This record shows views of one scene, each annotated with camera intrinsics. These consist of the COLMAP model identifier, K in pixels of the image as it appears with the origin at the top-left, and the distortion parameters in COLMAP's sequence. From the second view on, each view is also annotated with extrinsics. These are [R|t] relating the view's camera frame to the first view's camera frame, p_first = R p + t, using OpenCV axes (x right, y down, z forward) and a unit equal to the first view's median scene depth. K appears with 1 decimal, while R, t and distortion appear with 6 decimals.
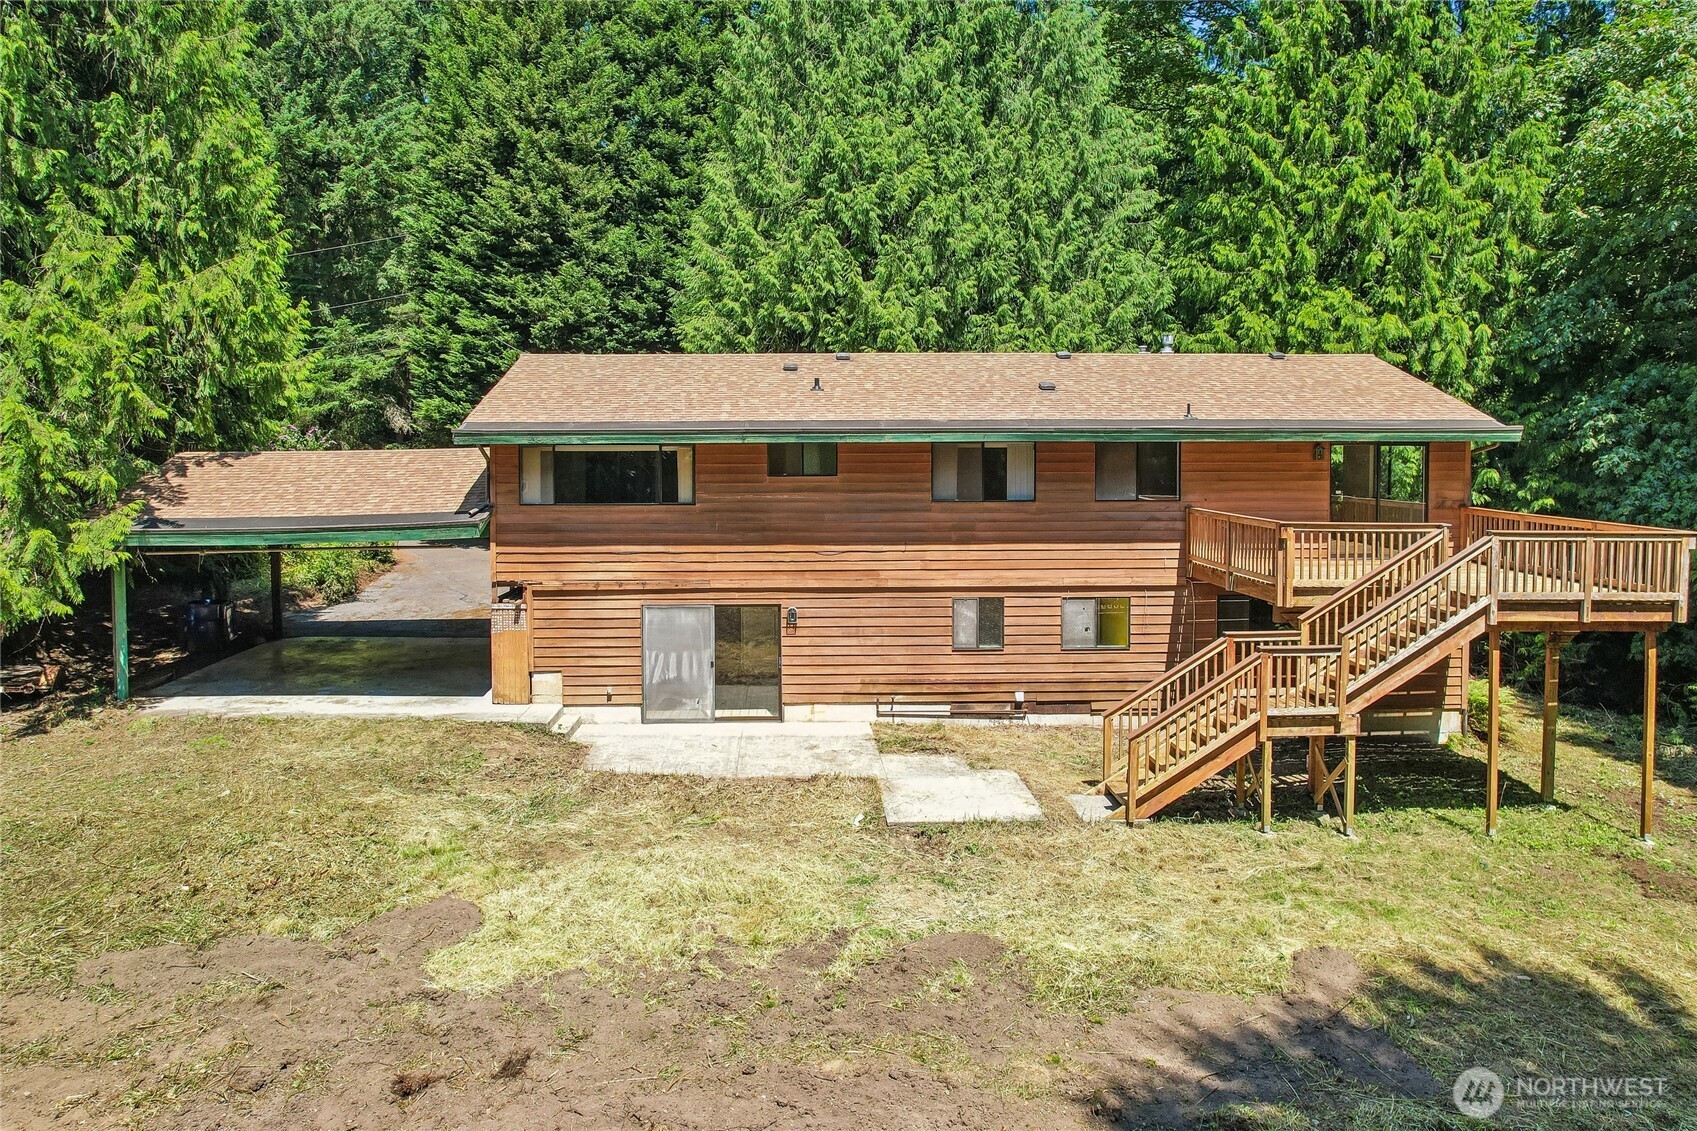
lens RADIAL K [[1122.2, 0, 848.5], [0, 1122.2, 565.5], [0, 0, 1]] dist [-0.039359, -0.000971]
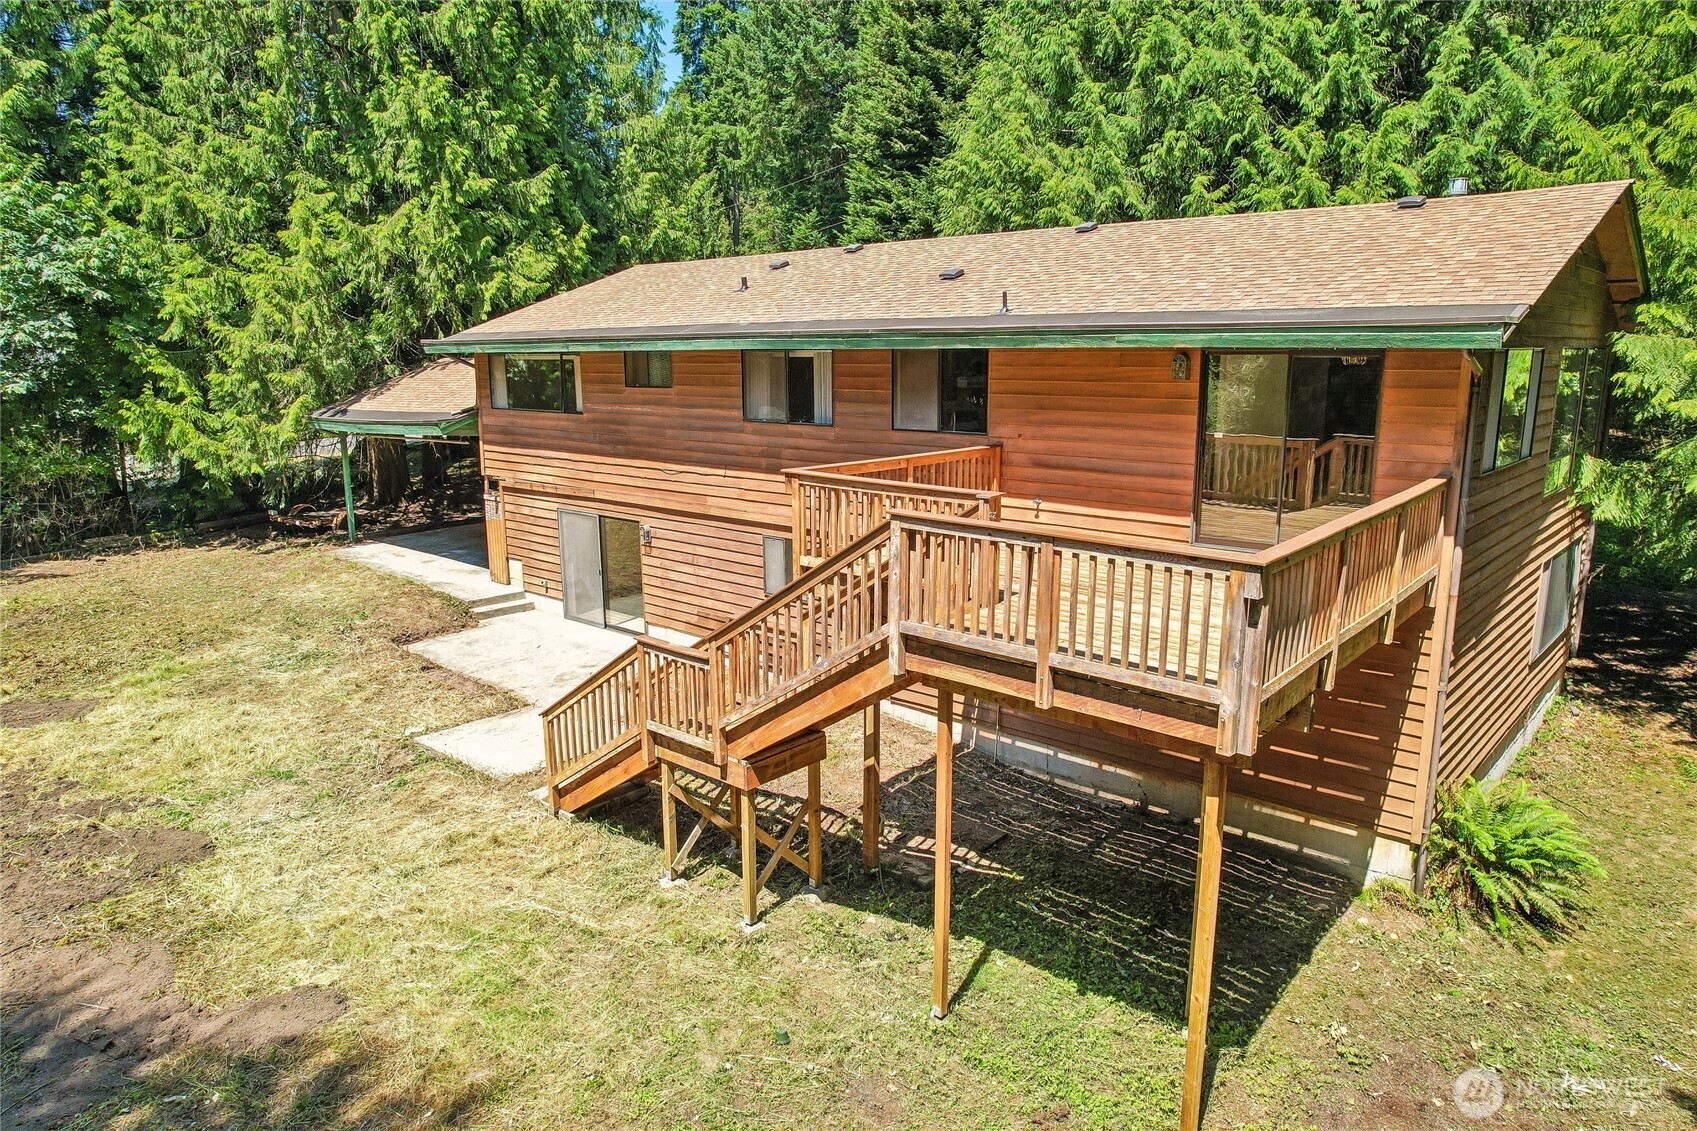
lens RADIAL K [[1075.3, 0, 850.2], [0, 1075.3, 652.2], [0, 0, 1]] dist [-0.031853, -0.000106]
pose [[0.720415, 0.188312, -0.667488, 0.721222], [-0.075890, 0.978057, 0.194023, -0.049438], [0.689378, -0.089122, 0.718898, 0.444820]]
